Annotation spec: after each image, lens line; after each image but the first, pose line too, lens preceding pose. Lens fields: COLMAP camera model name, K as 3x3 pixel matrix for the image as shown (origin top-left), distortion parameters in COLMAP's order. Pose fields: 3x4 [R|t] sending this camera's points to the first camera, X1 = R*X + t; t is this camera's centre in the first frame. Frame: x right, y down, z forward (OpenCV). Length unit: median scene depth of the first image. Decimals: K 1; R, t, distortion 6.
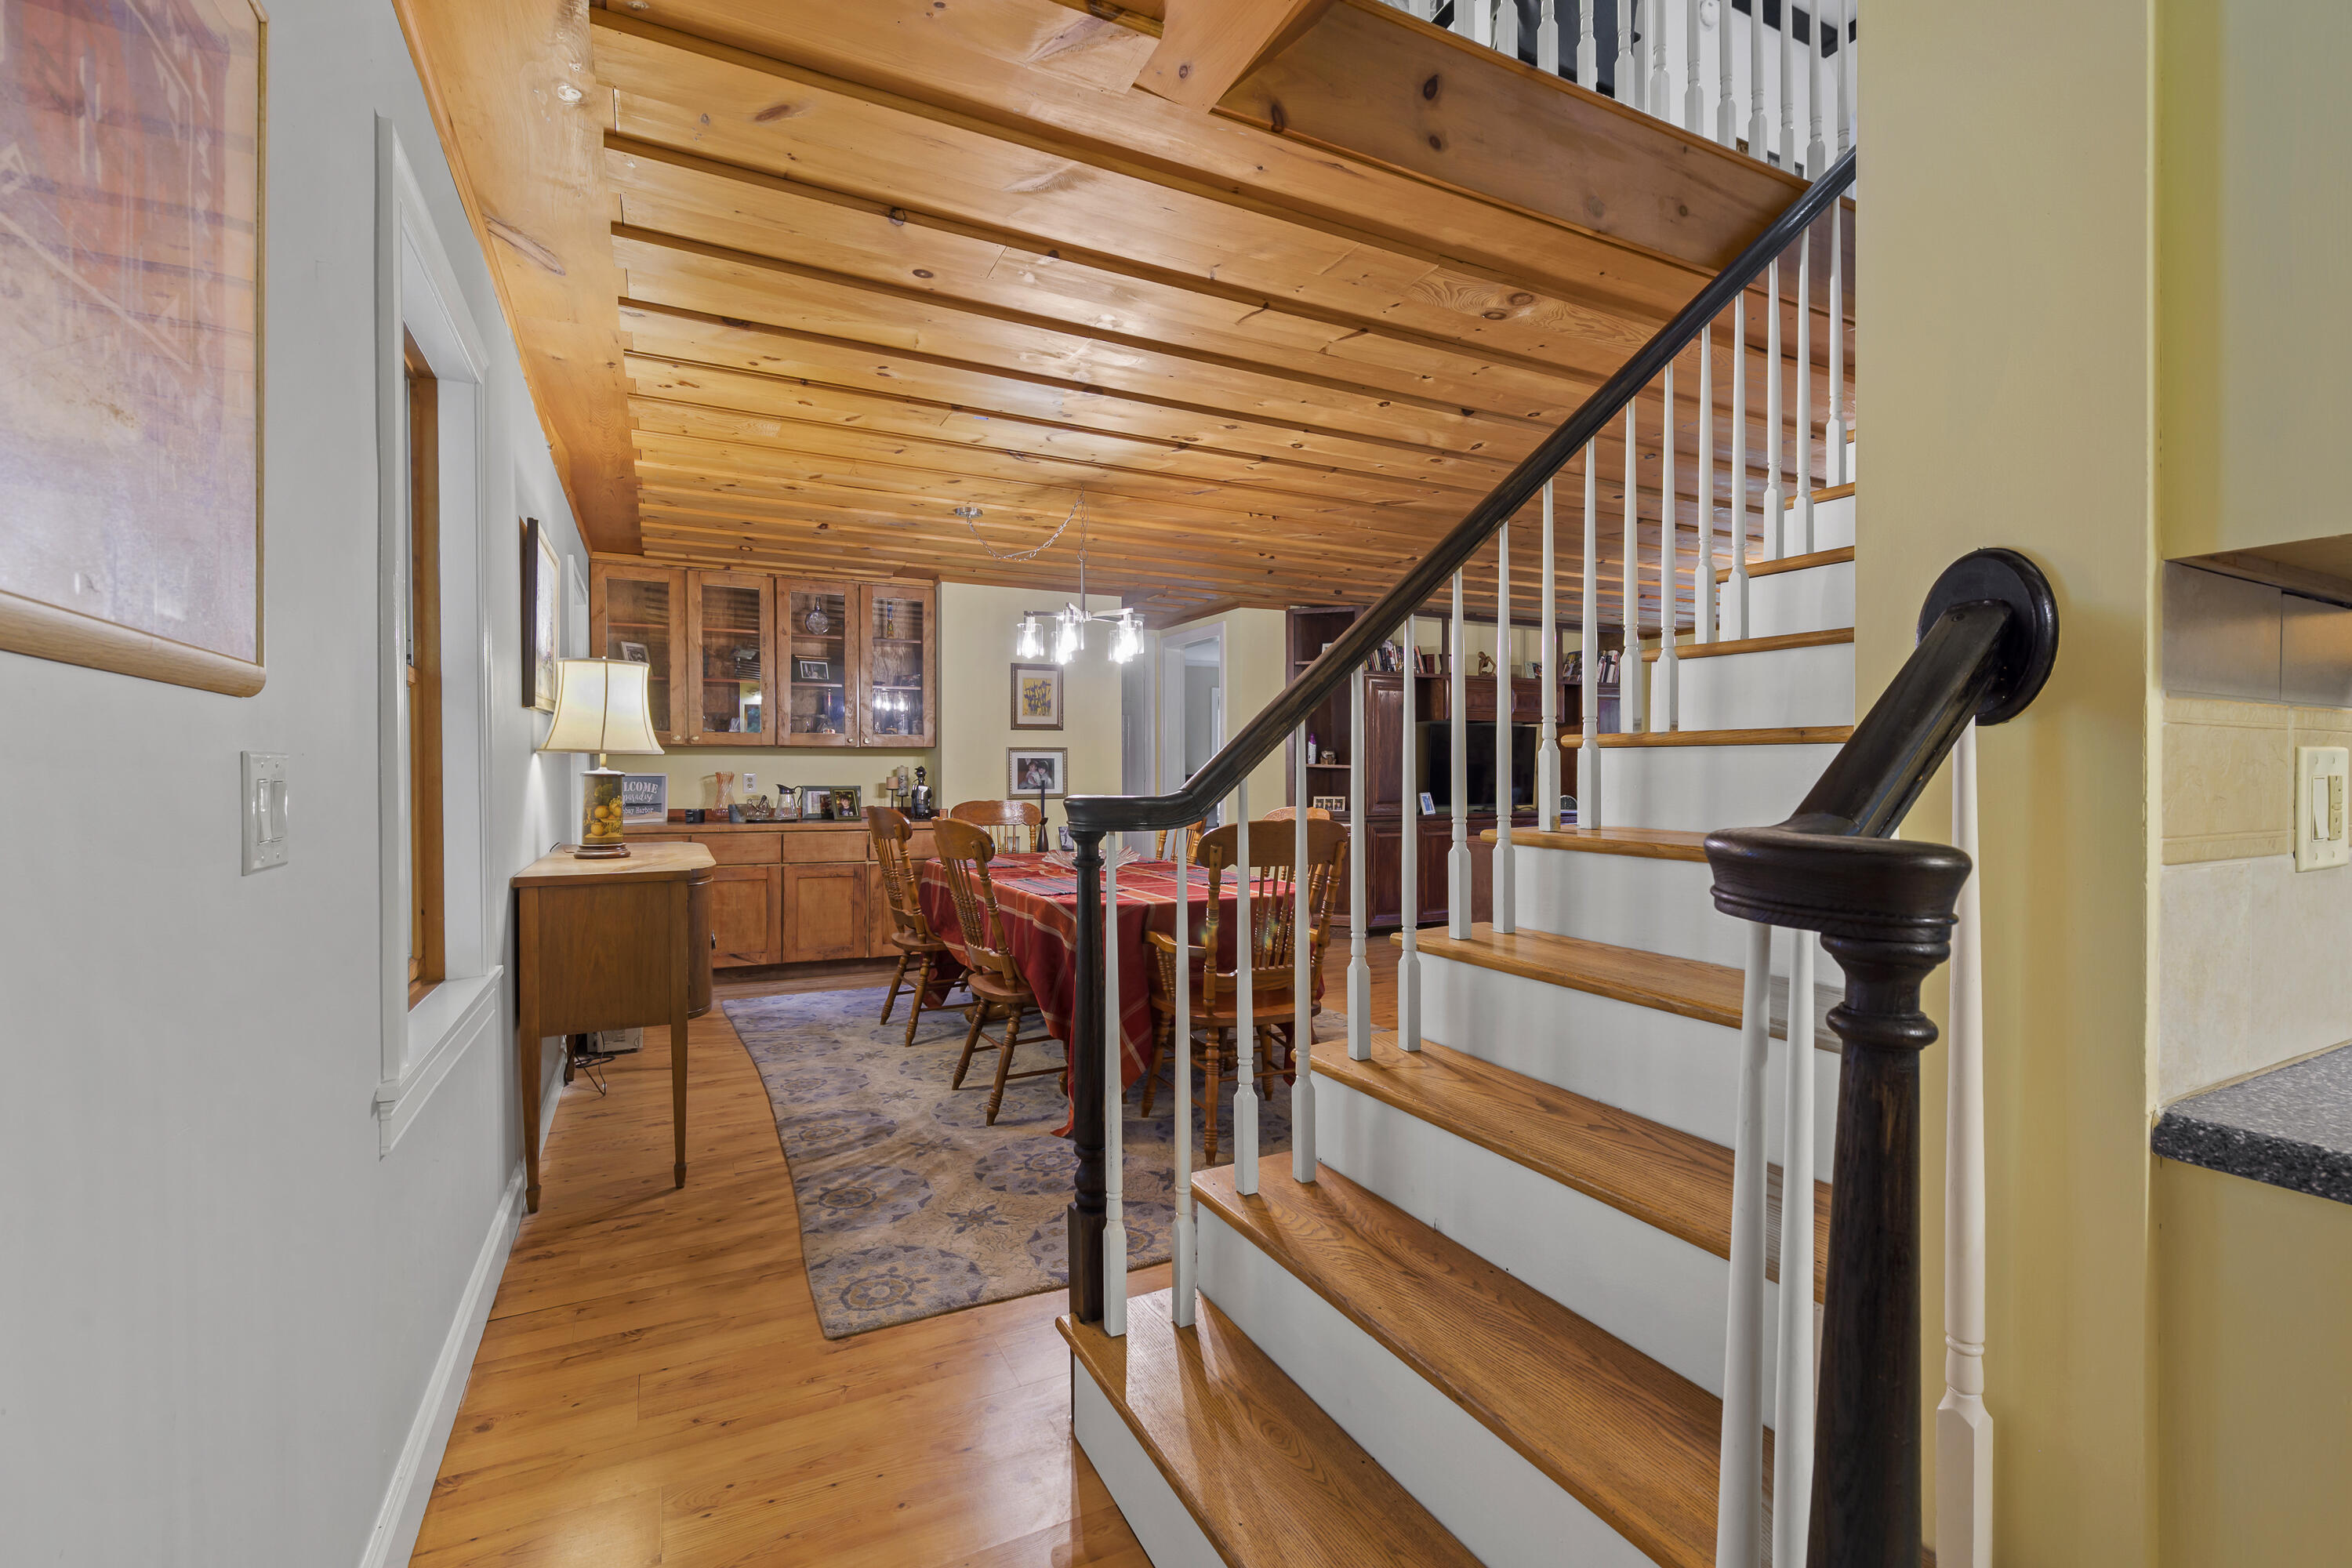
lens RADIAL K [[1035.9, 0, 1179.6], [0, 1035.9, 782.6], [0, 0, 1]] dist [0.001385, 0.000002]
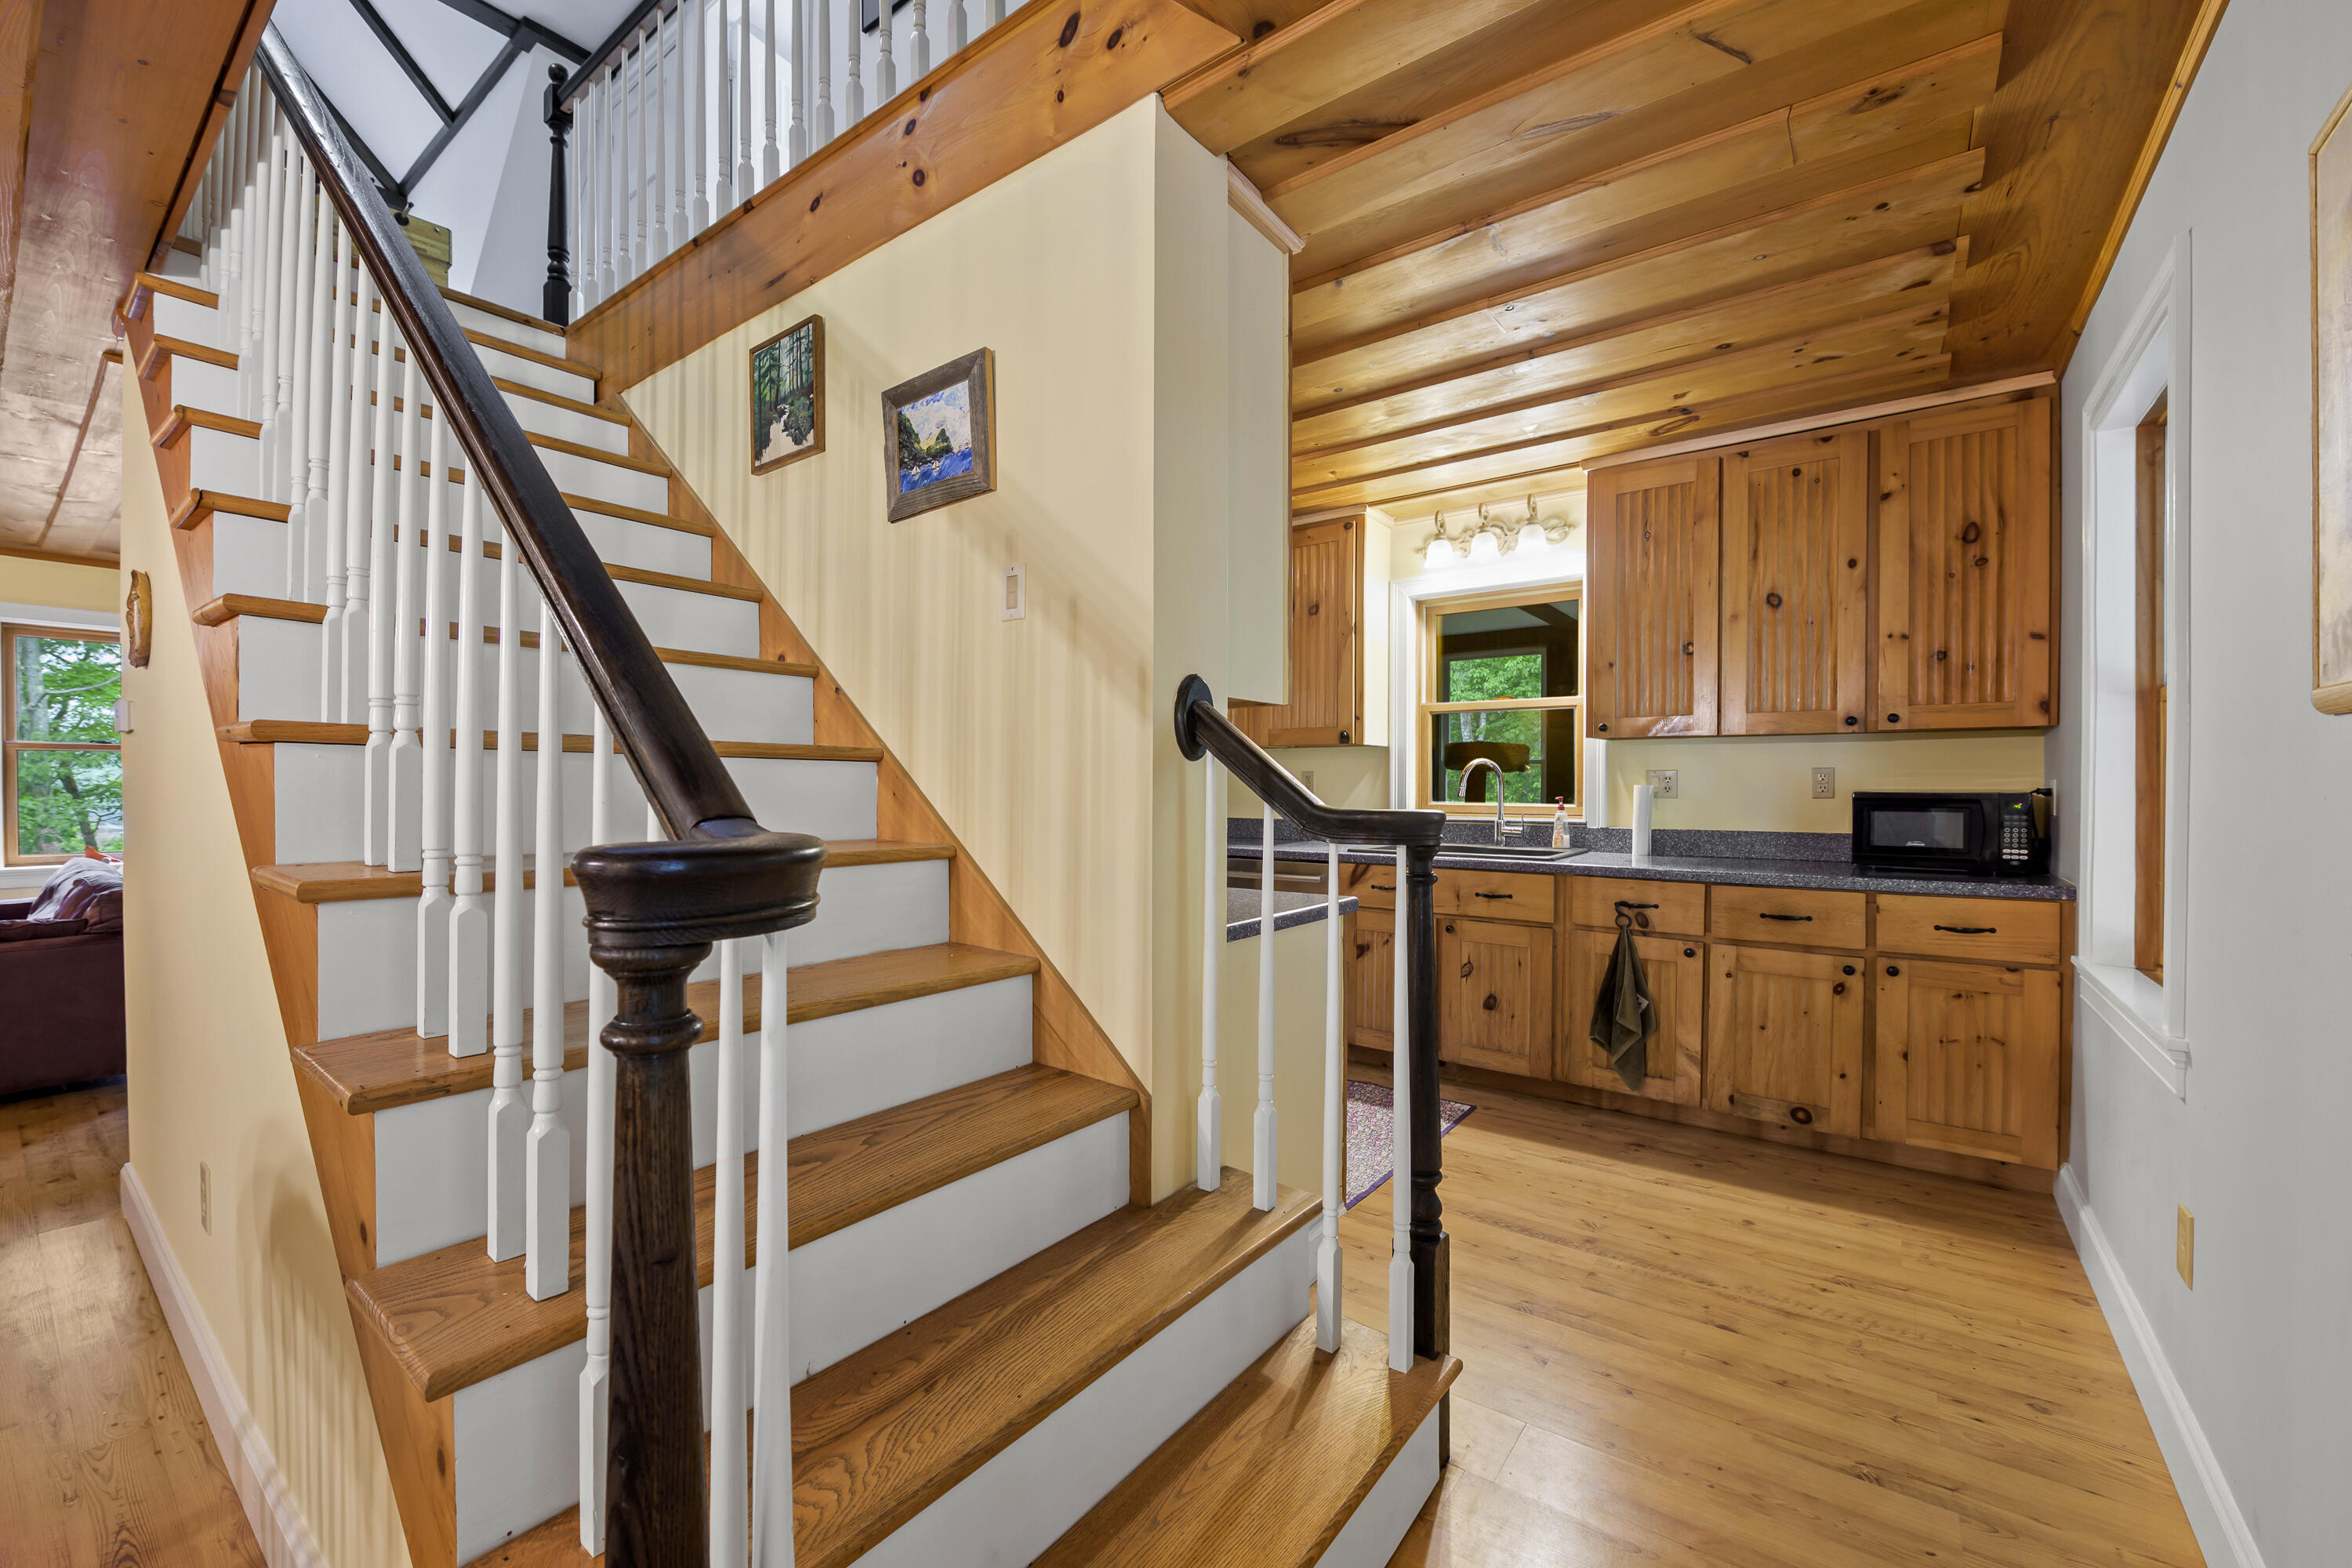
lens RADIAL K [[941.2, 0, 1171.0], [0, 941.2, 788.3], [0, 0, 1]] dist [-0.014738, -0.000048]
pose [[-0.439977, 0.002594, 0.898005, -0.539922], [0.006264, 0.999980, 0.000181, -0.002459], [-0.897987, 0.005704, -0.439985, 1.161827]]
